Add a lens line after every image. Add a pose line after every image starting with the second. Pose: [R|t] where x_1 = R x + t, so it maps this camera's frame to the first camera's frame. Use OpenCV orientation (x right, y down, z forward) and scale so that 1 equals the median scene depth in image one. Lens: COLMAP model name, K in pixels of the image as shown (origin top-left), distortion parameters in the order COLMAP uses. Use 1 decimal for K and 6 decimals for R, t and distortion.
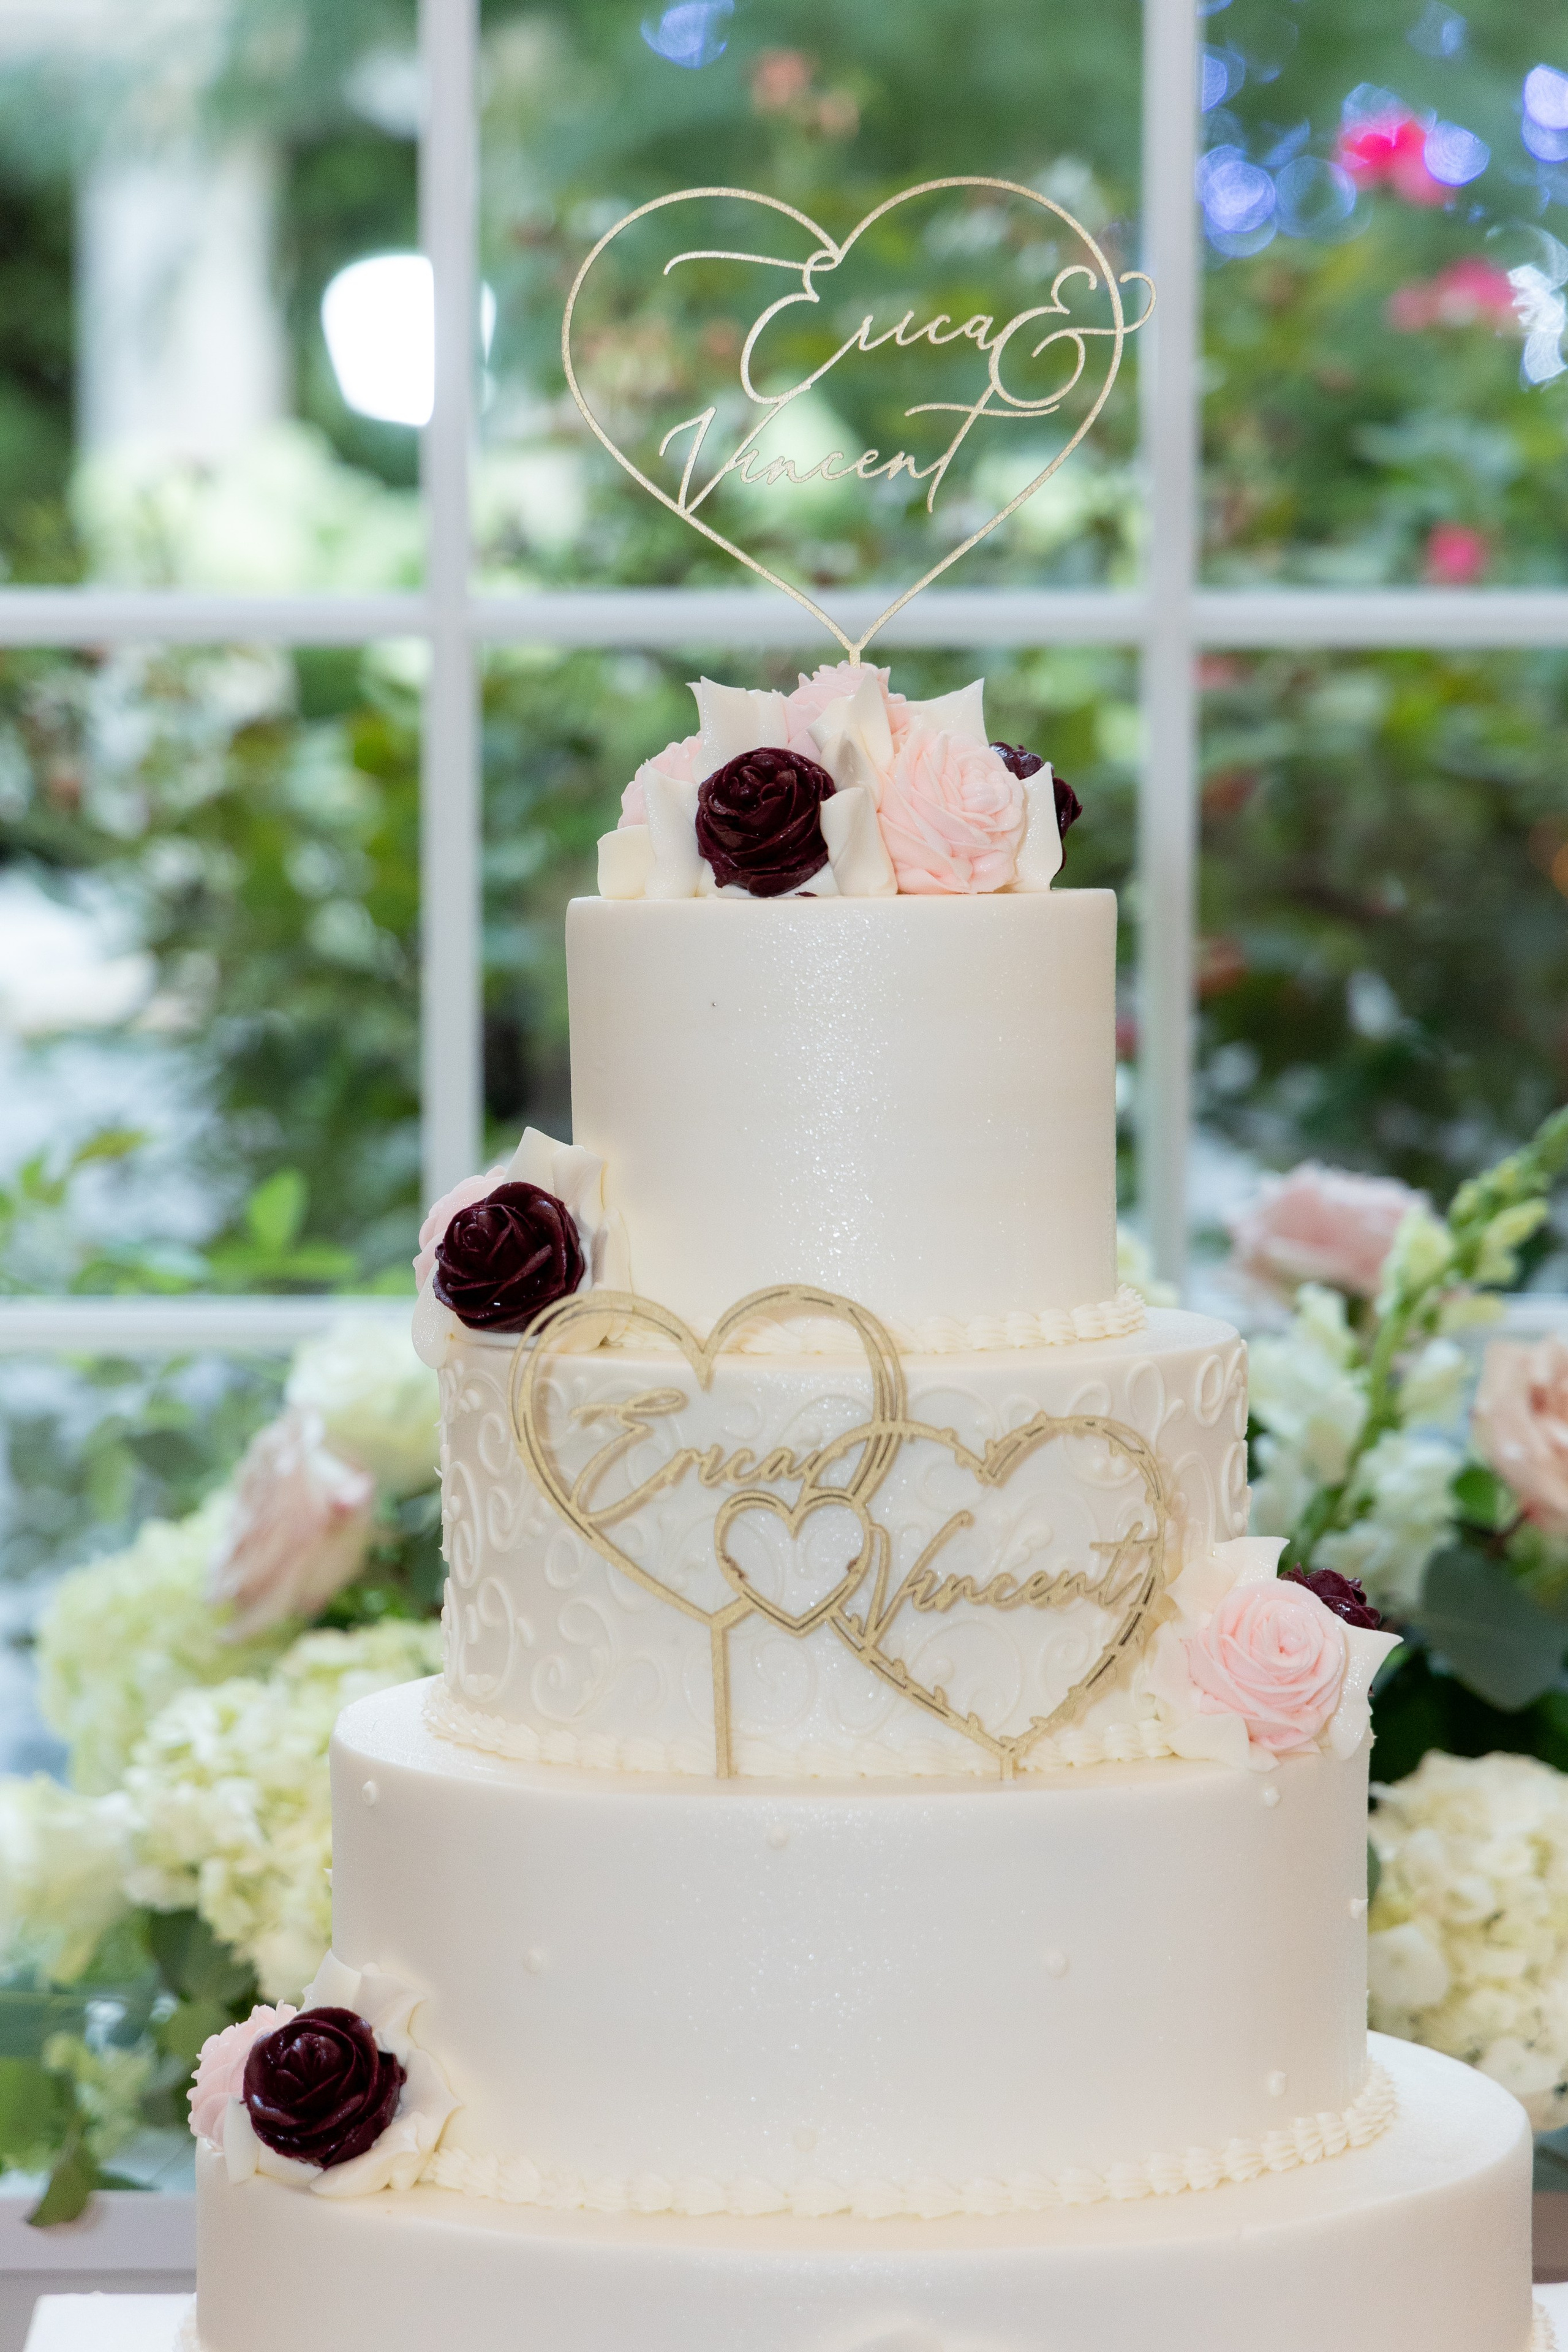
lens RADIAL K [[6809.3, 0, 784.0], [0, 6809.3, 1176.0], [0, 0, 1]] dist [0.000236, 1.727487]
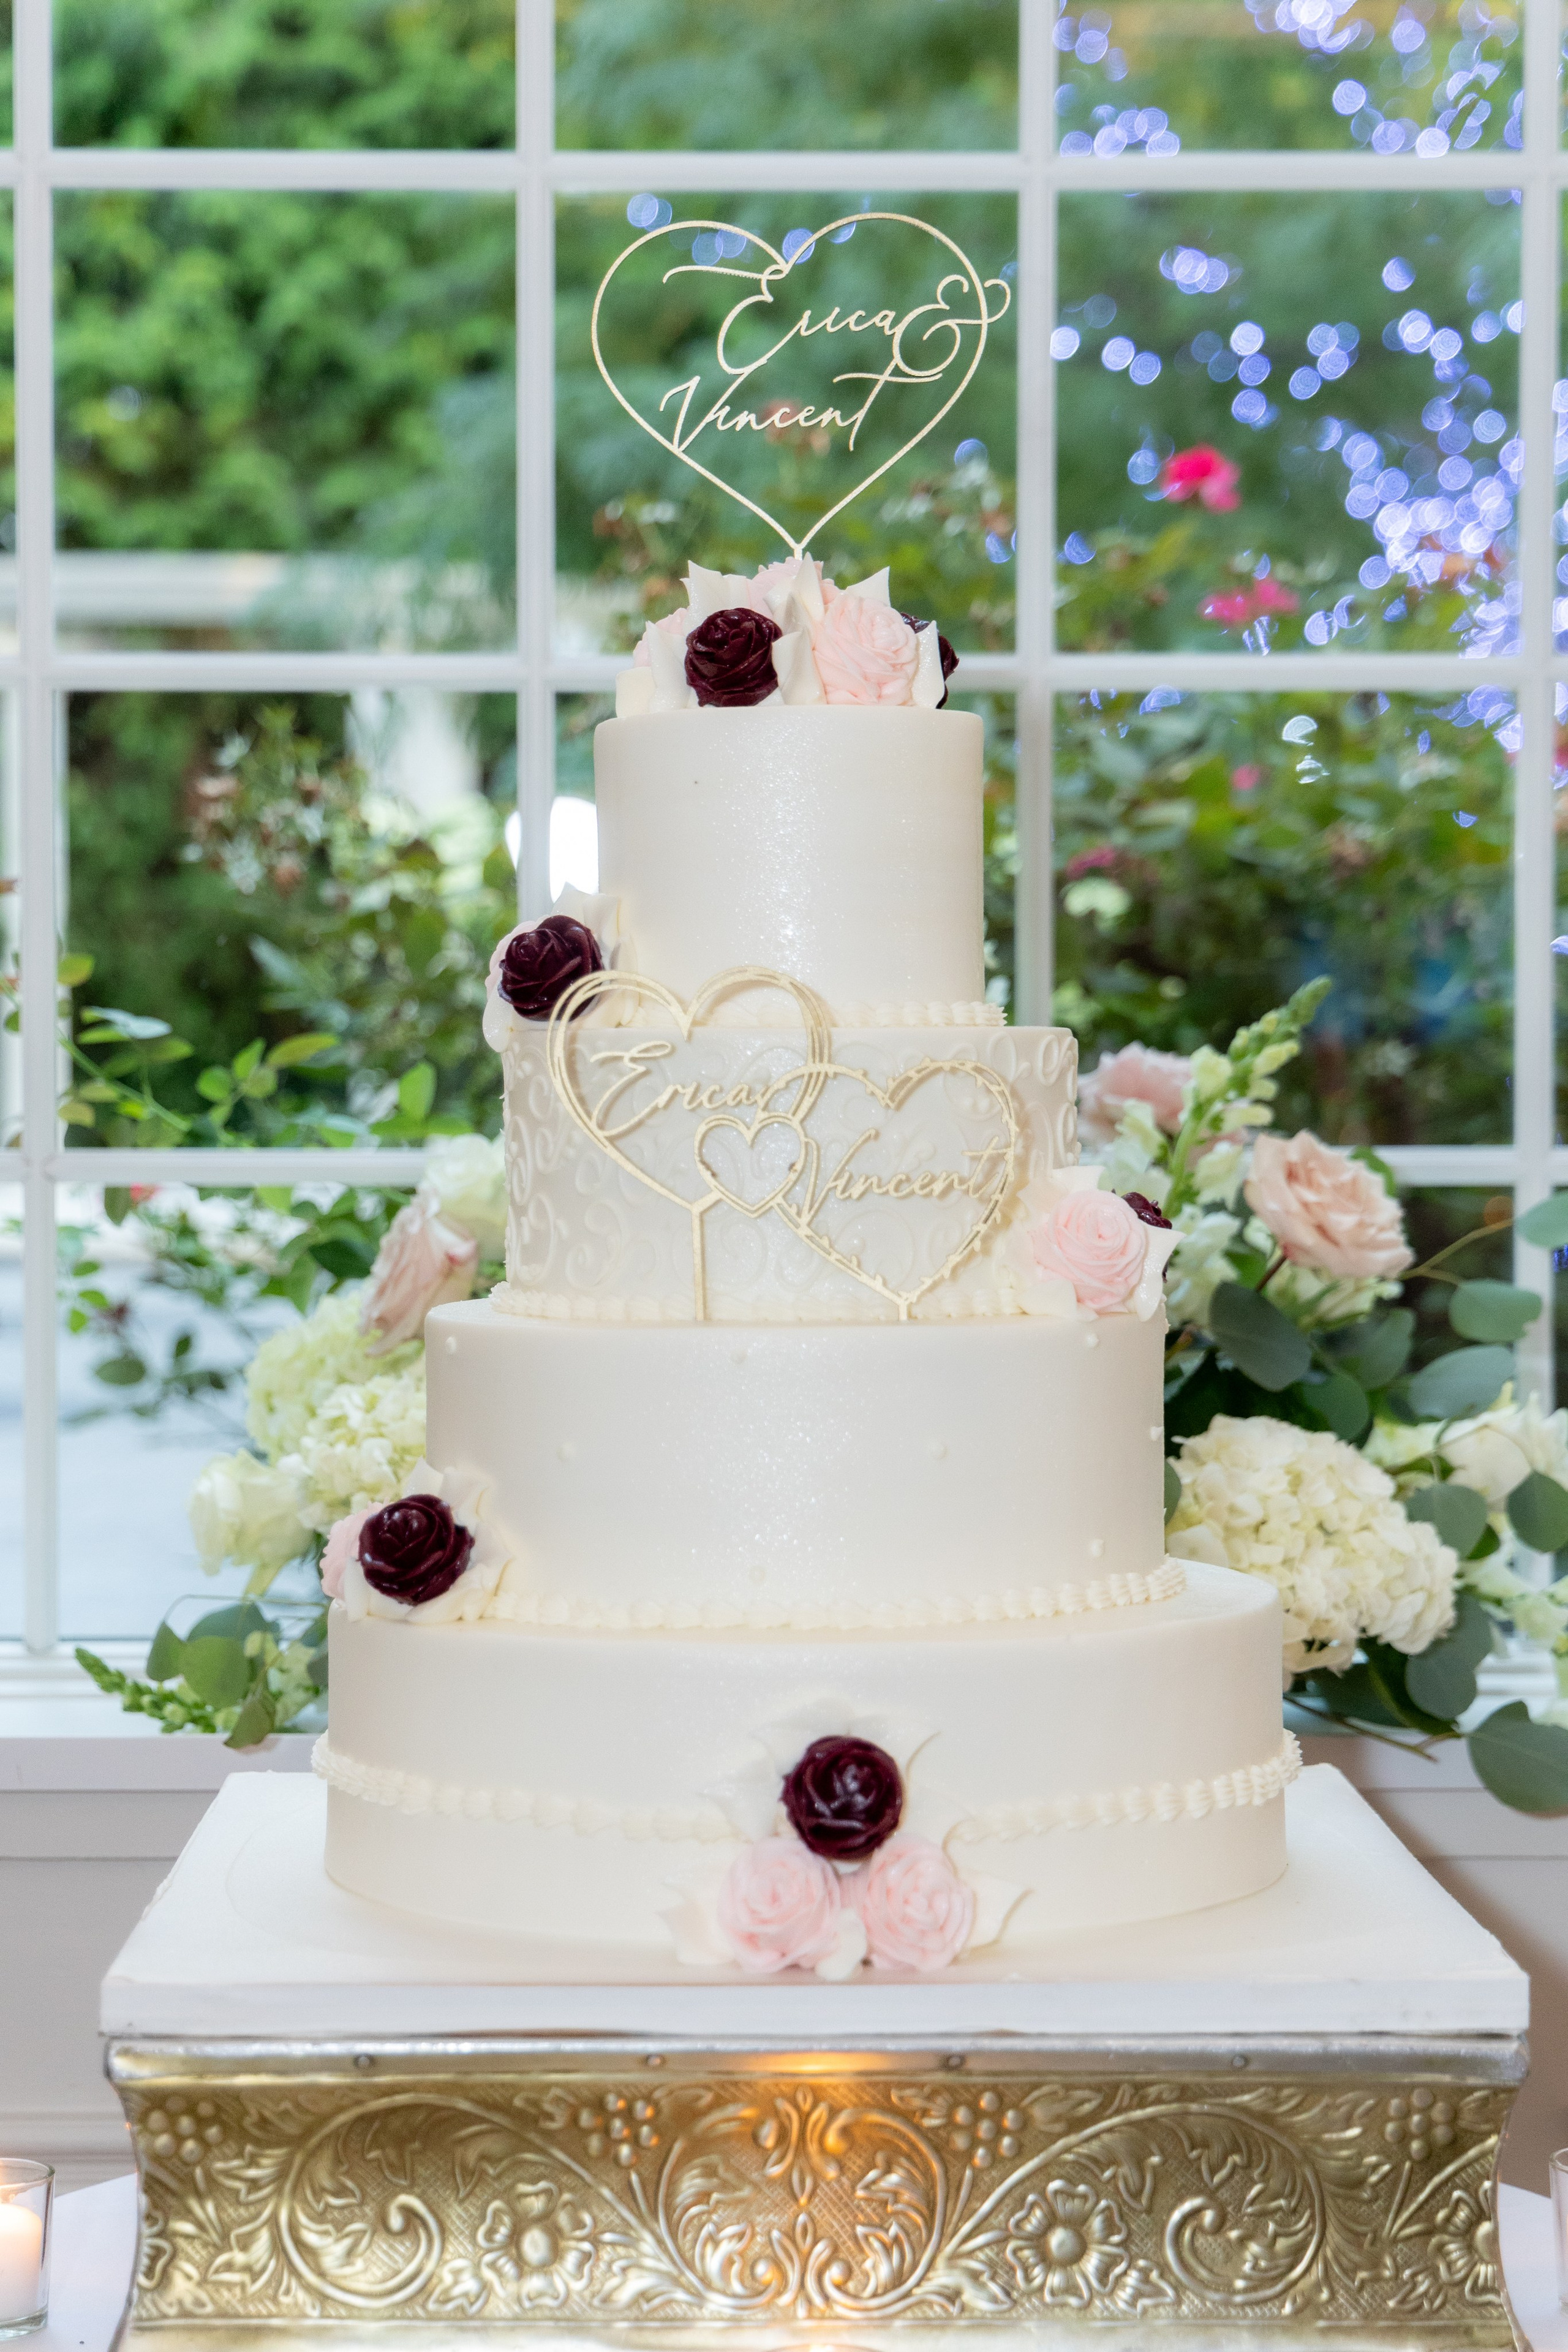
lens RADIAL K [[4526.8, 0, 784.0], [0, 4526.8, 1176.0], [0, 0, 1]] dist [0.060187, 0.055429]
pose [[0.999966, 0.000042, -0.008224, 0.015445], [-0.000490, 0.998512, -0.054527, 0.106066], [0.008209, 0.054529, 0.998478, 0.067094]]
